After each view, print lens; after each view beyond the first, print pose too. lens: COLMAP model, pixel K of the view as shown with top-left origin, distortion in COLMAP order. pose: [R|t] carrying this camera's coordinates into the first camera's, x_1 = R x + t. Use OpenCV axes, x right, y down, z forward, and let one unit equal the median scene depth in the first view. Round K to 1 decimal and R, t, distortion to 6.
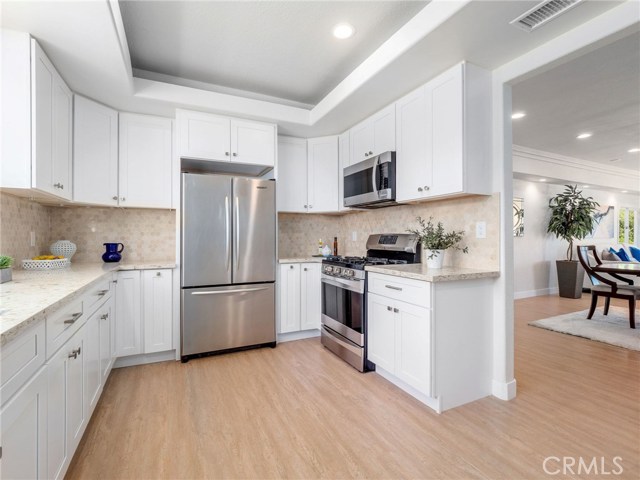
lens RADIAL K [[302.1, 0, 318.4], [0, 302.1, 237.3], [0, 0, 1]] dist [0.001350, -0.000449]
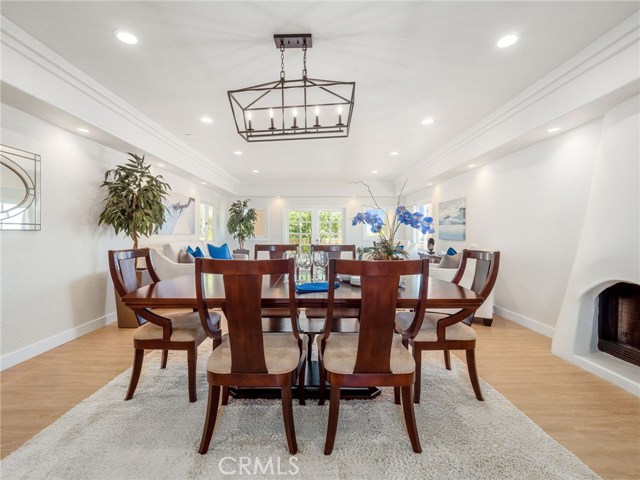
lens RADIAL K [[302.1, 0, 318.4], [0, 302.1, 237.3], [0, 0, 1]] dist [0.001350, -0.000449]
pose [[0.430775, -0.011577, 0.902385, 0.409881], [-0.001052, 0.999911, 0.013330, -0.000571], [-0.902459, -0.006691, 0.430724, 0.356391]]
